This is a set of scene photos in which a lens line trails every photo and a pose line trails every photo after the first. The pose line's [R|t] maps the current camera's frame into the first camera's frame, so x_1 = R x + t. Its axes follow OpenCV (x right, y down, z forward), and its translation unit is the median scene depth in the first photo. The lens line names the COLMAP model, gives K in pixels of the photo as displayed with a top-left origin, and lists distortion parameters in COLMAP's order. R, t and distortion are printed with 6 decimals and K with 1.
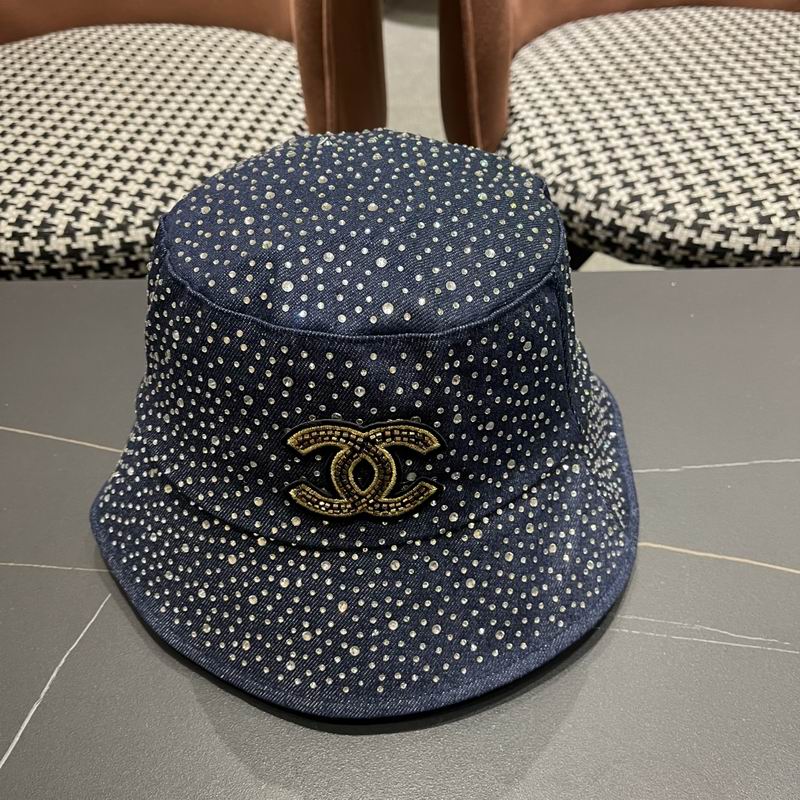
lens RADIAL K [[834.6, 0, 400.3], [0, 834.6, 401.1], [0, 0, 1]] dist [0.009696, 0.000000]
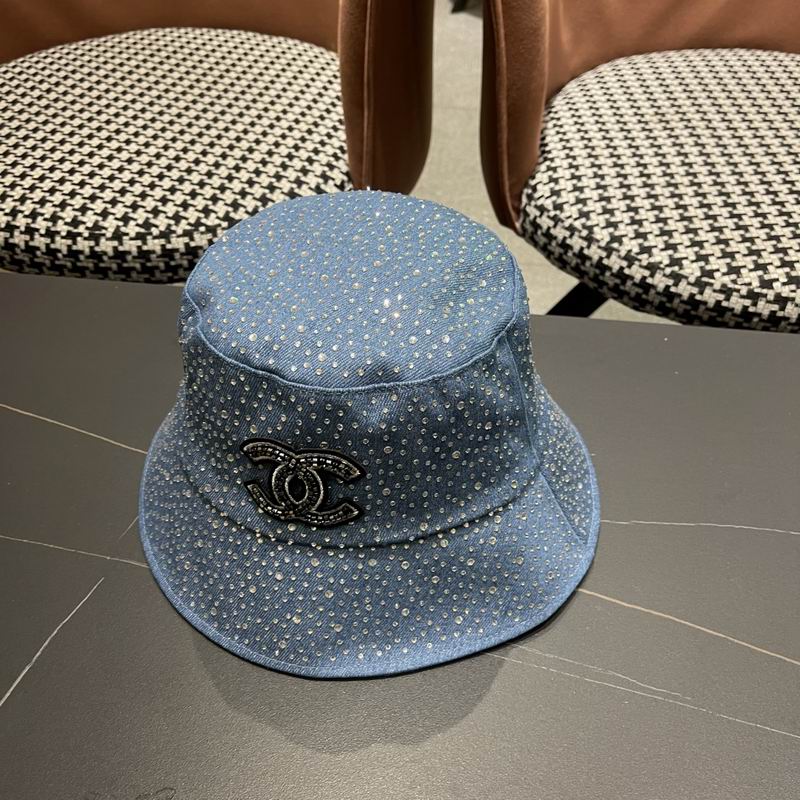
lens RADIAL K [[834.6, 0, 395.6], [0, 834.6, 408.9], [0, 0, 1]] dist [0.009696, 0.000000]
pose [[0.991472, 0.102809, -0.080086, 0.076329], [-0.100073, 0.994274, 0.037476, -0.053274], [0.083481, -0.029142, 0.996083, -0.066882]]
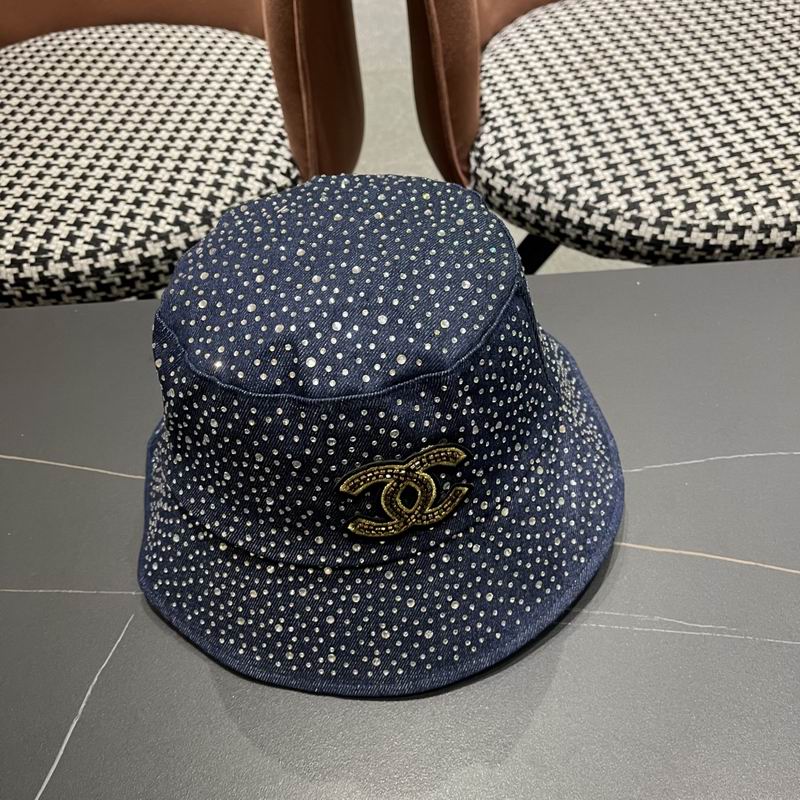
lens RADIAL K [[834.6, 0, 411.6], [0, 834.6, 395.6], [0, 0, 1]] dist [0.009696, 0.000000]
pose [[0.998609, -0.051458, 0.011510, 0.016211], [0.050667, 0.996862, 0.060812, -0.069556], [-0.014603, -0.060144, 0.998083, -0.063375]]
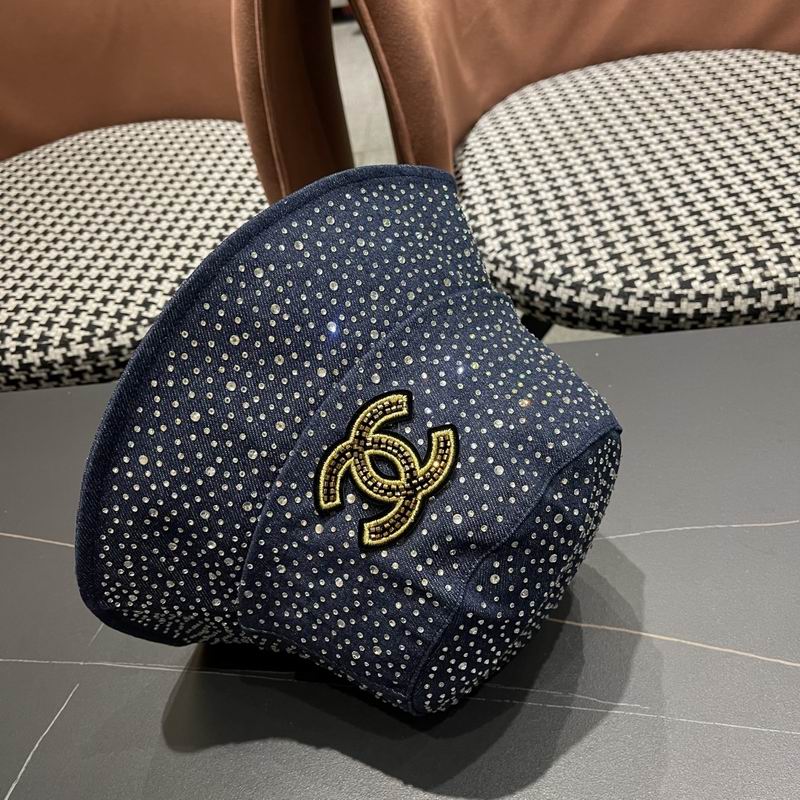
lens RADIAL K [[834.6, 0, 405.7], [0, 834.6, 408.5], [0, 0, 1]] dist [0.009696, 0.000000]
pose [[0.993683, -0.069984, -0.087725, 0.155568], [0.070248, 0.997530, -0.000077, -0.079815], [0.087514, -0.006086, 0.996145, -0.086998]]
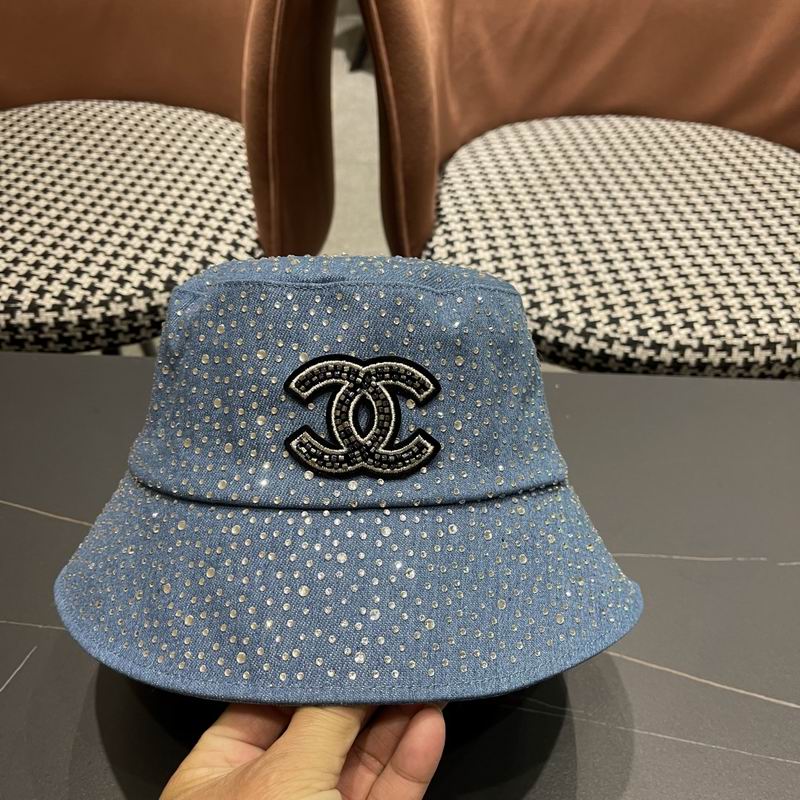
lens RADIAL K [[834.6, 0, 397.3], [0, 834.6, 404.4], [0, 0, 1]] dist [0.009696, 0.000000]
pose [[0.998585, 0.050703, 0.016012, 0.081844], [-0.050304, 0.998436, -0.024392, -0.069233], [-0.017224, 0.023552, 0.999574, -0.130093]]
